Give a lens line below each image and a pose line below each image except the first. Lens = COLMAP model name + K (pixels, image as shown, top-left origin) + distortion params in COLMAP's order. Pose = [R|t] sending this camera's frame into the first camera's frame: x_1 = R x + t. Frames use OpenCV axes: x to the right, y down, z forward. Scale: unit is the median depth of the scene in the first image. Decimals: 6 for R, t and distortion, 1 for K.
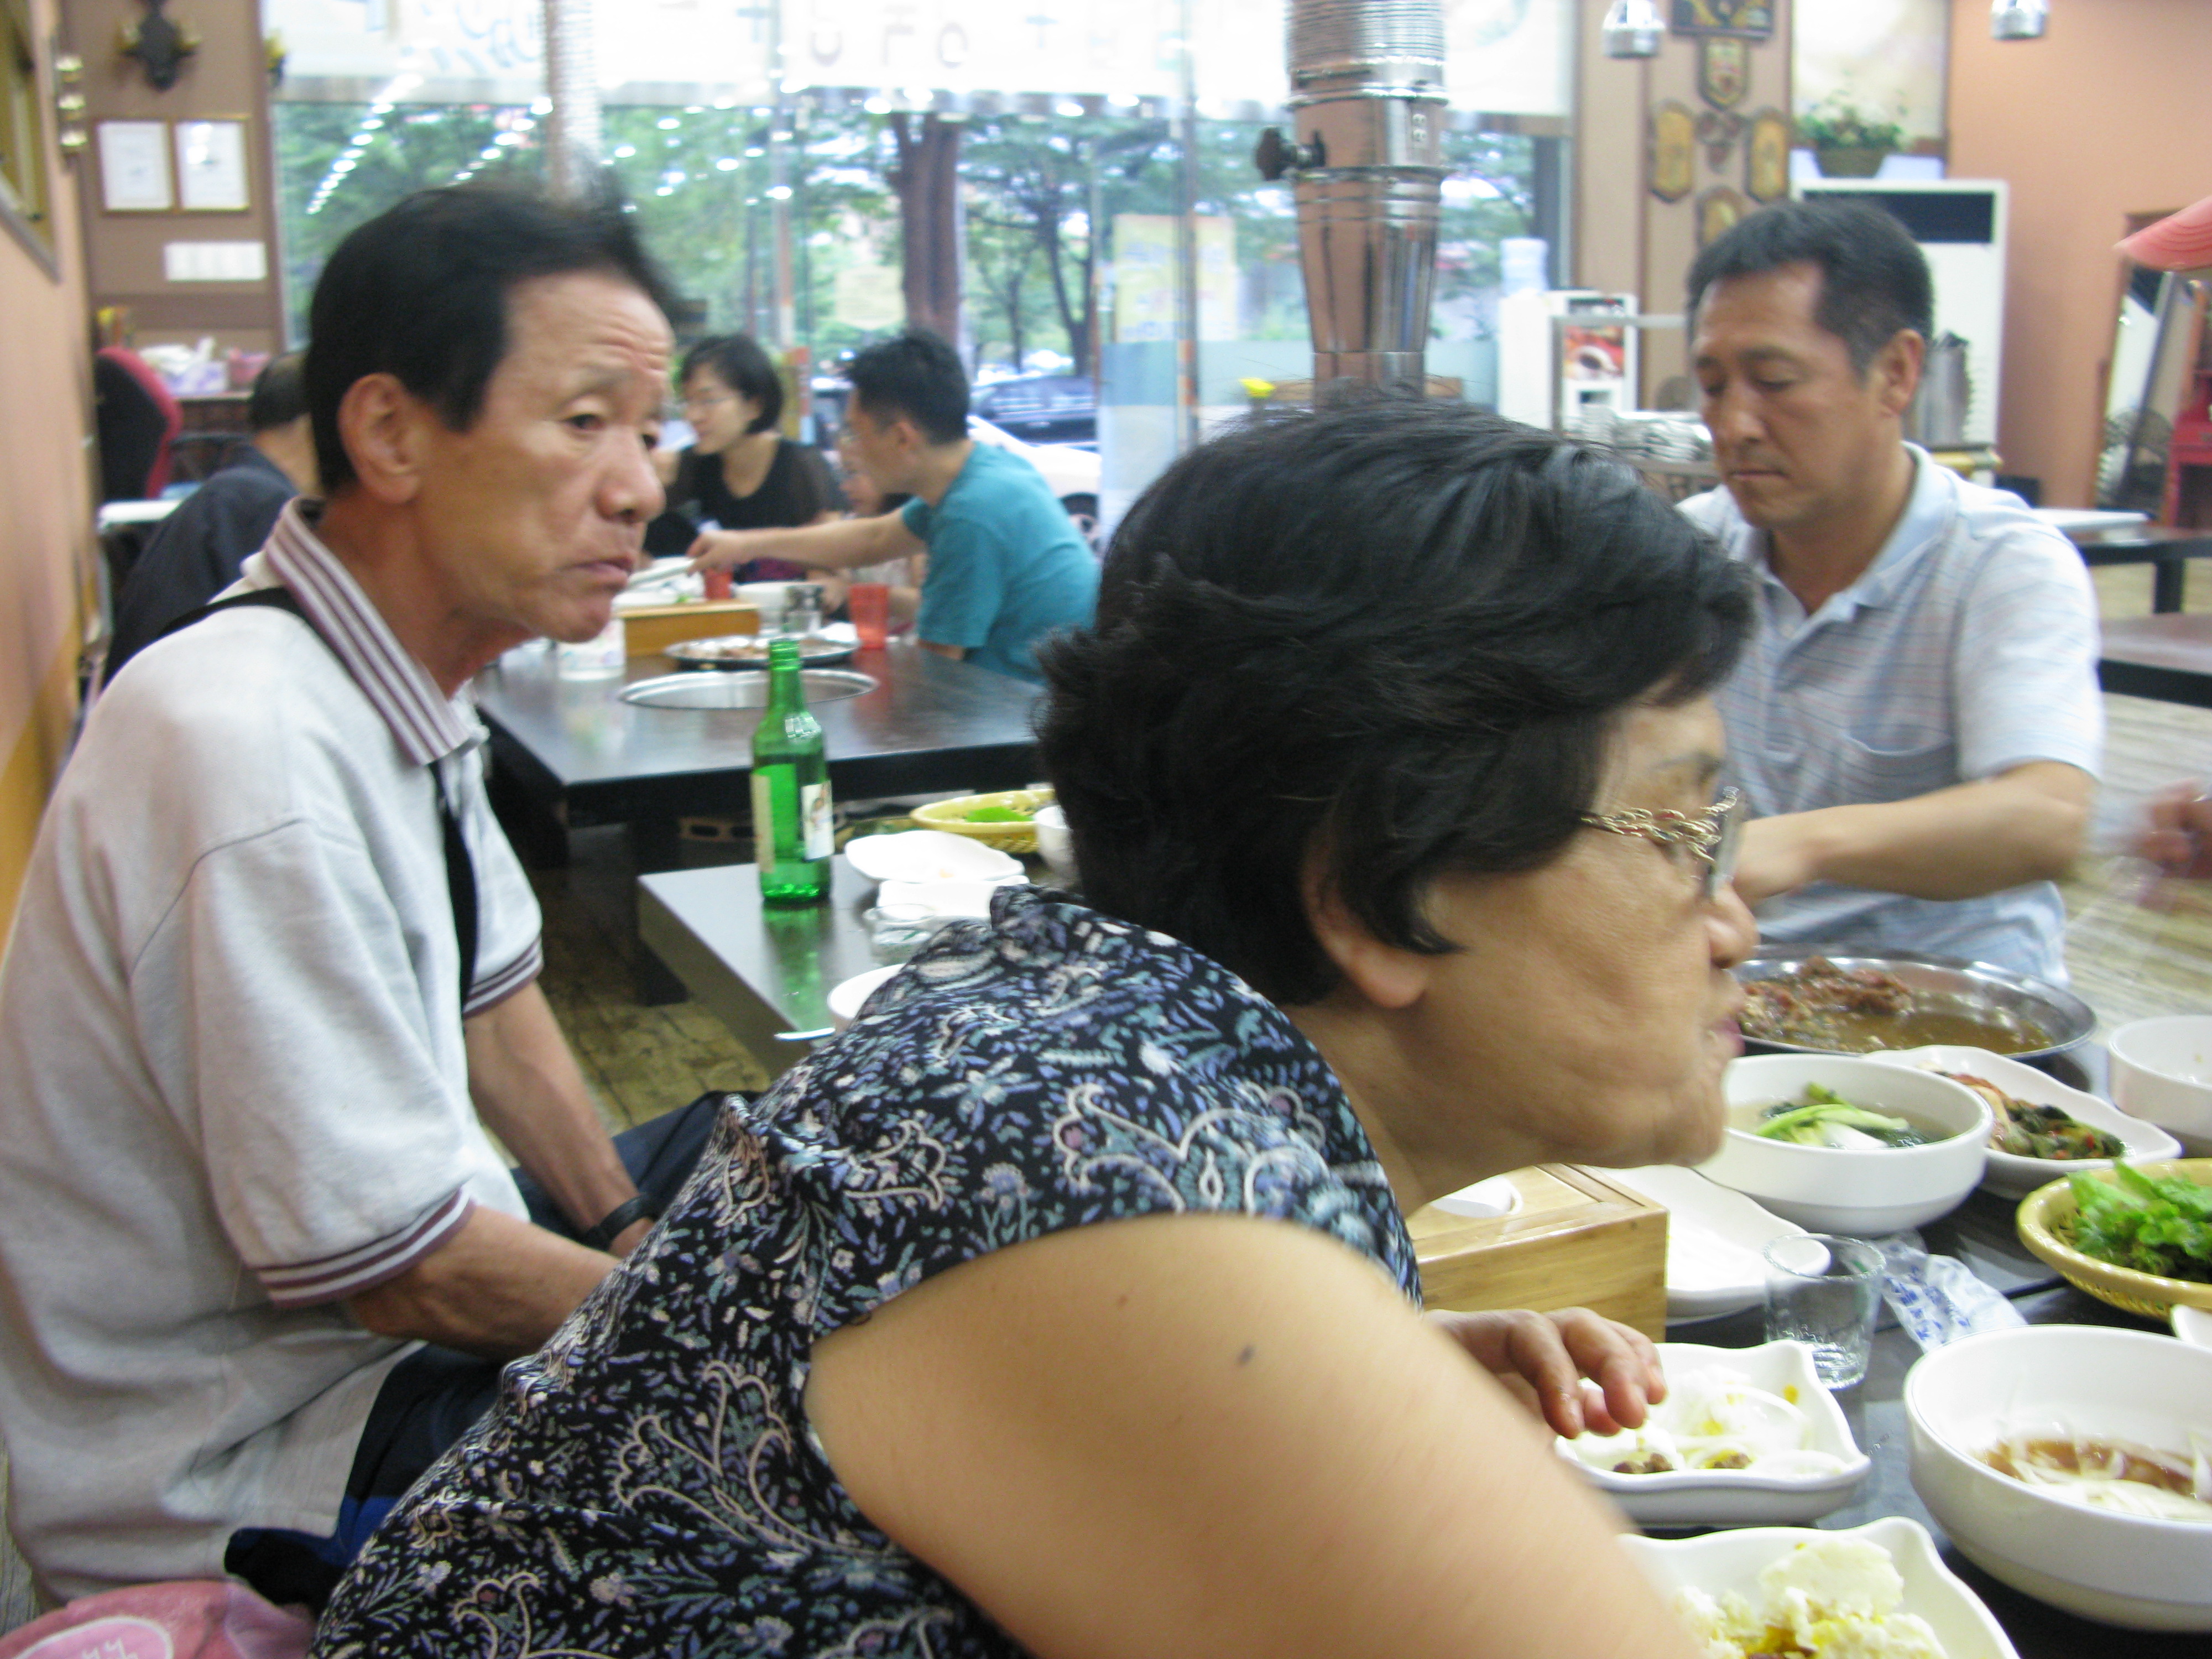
lens RADIAL K [[2138.5, 0, 1122.1], [0, 2138.5, 824.6], [0, 0, 1]] dist [-0.219425, 0.213927]
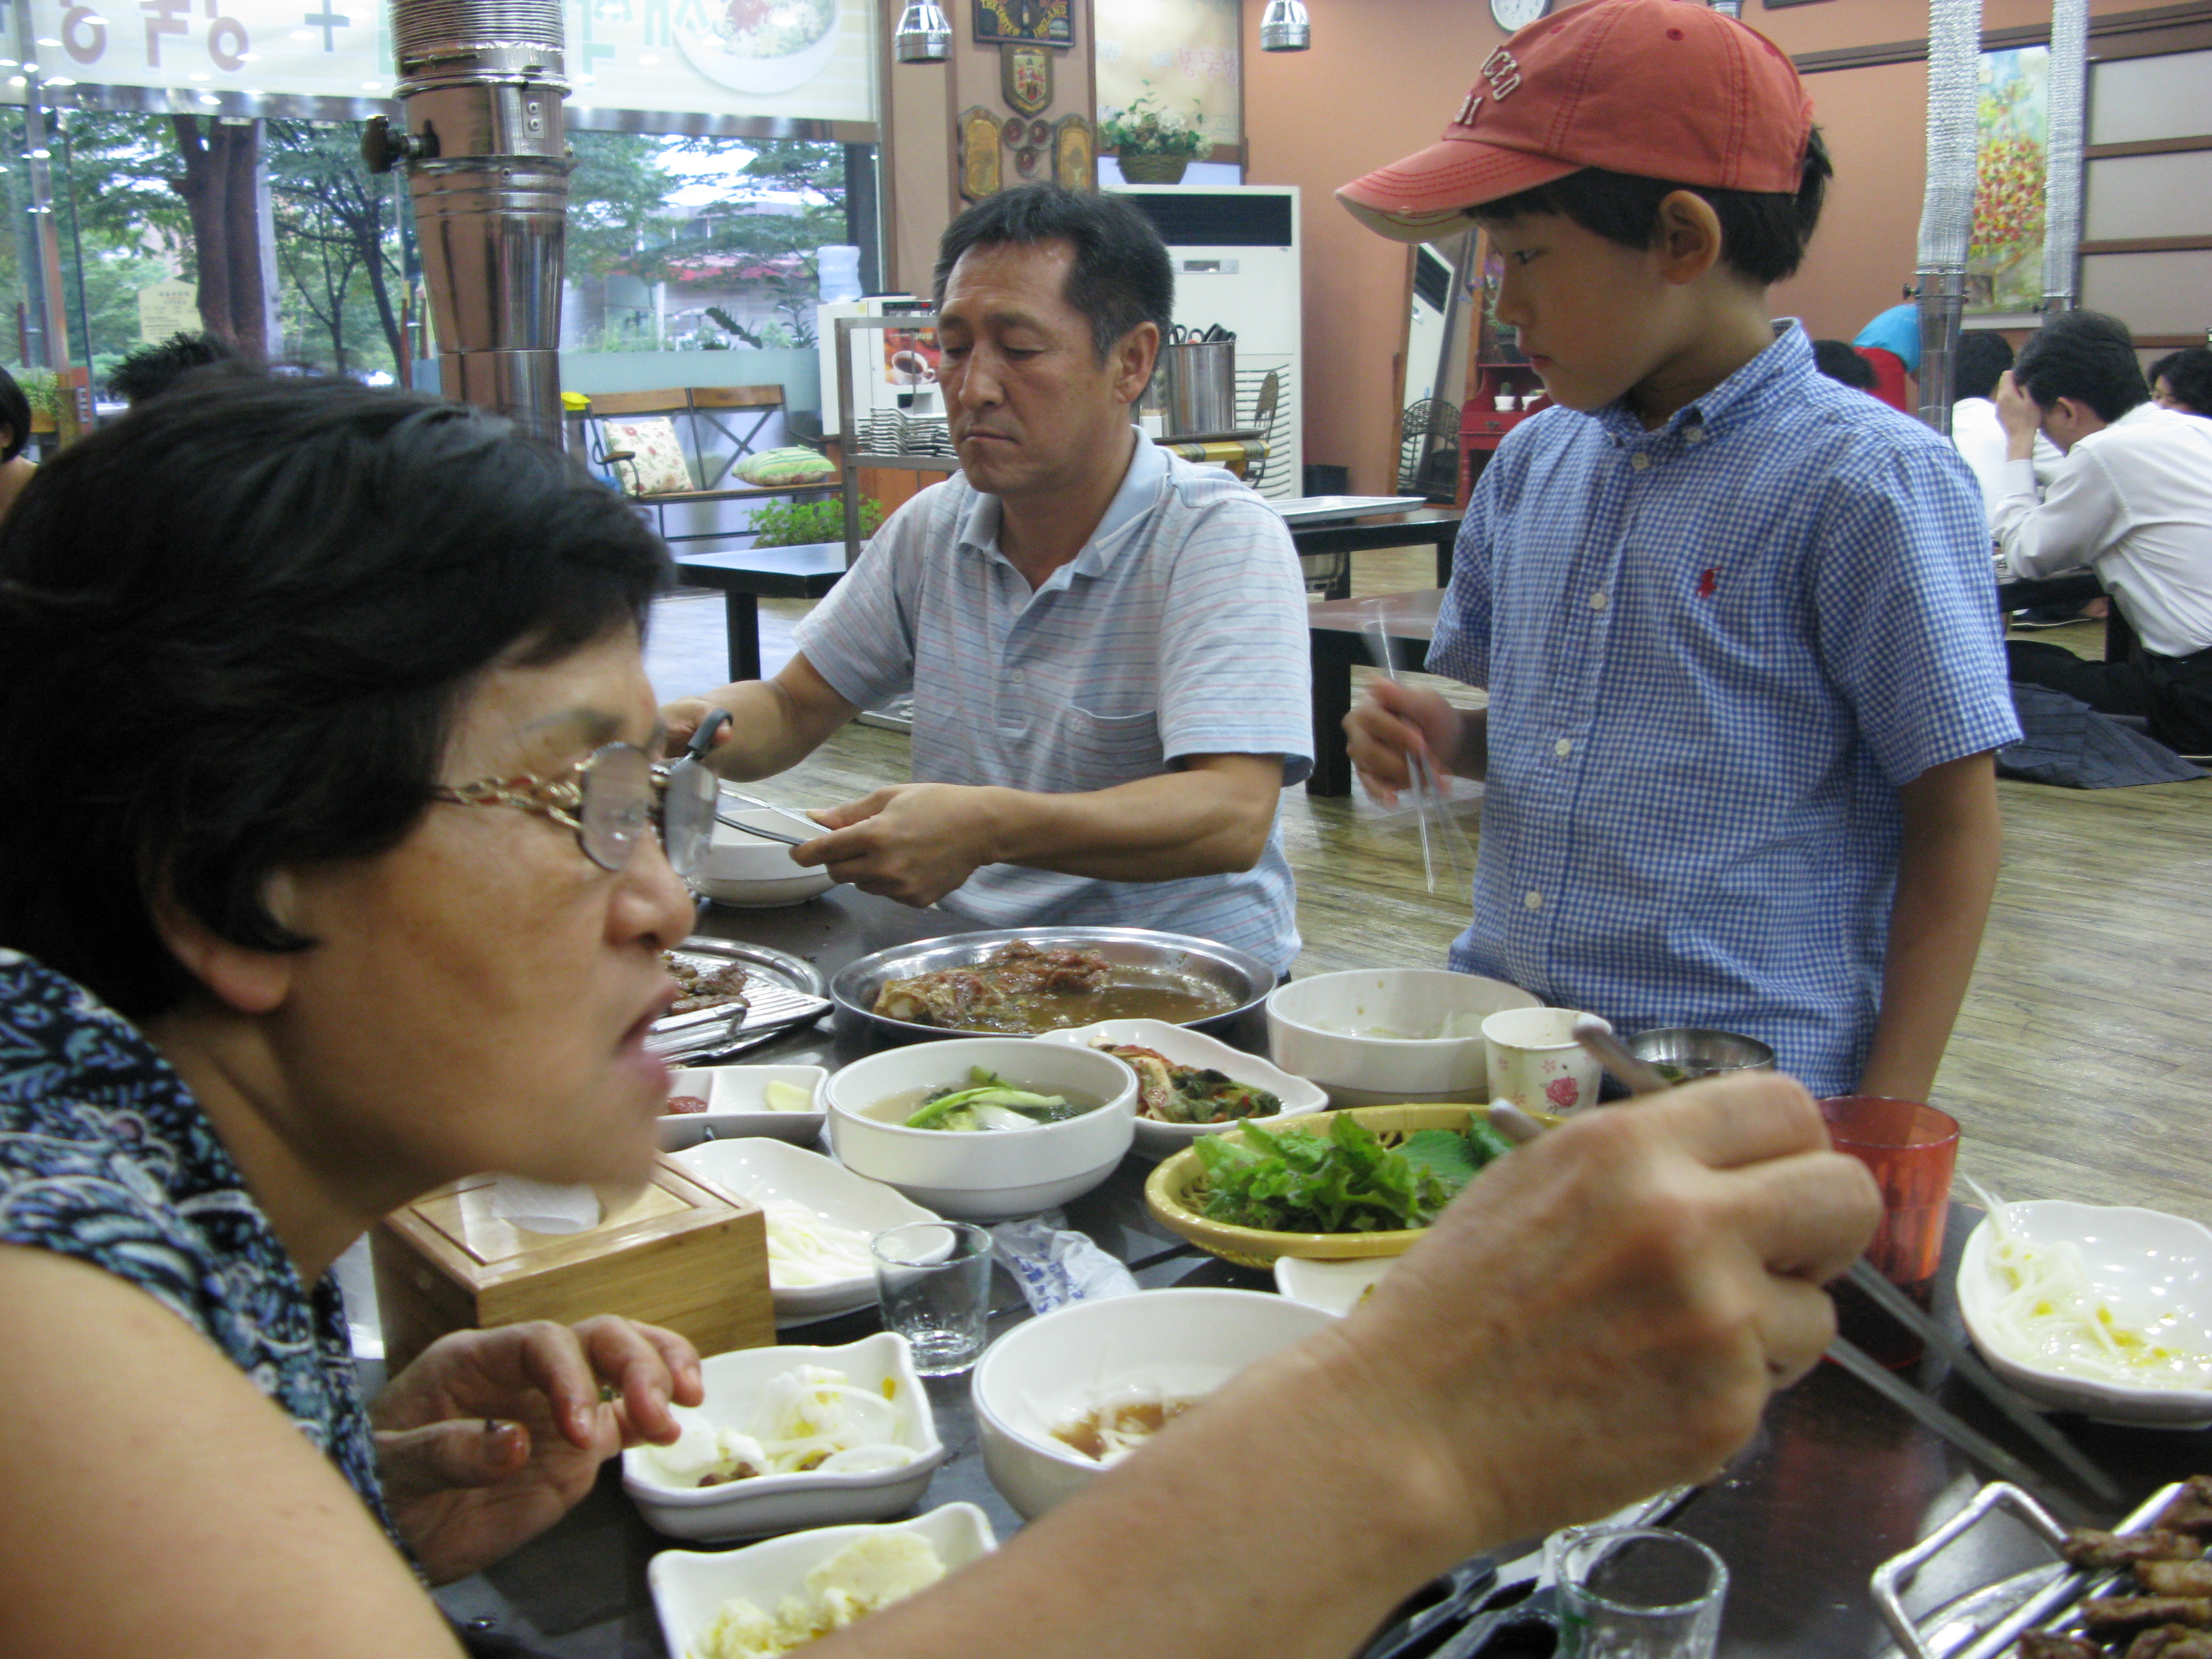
lens RADIAL K [[2138.5, 0, 1122.1], [0, 2138.5, 824.6], [0, 0, 1]] dist [-0.219425, 0.213927]
pose [[0.954884, -0.061975, 0.290442, 0.102459], [0.063252, 0.997985, 0.005000, 0.007459], [-0.290167, 0.013597, 0.956880, 0.006039]]
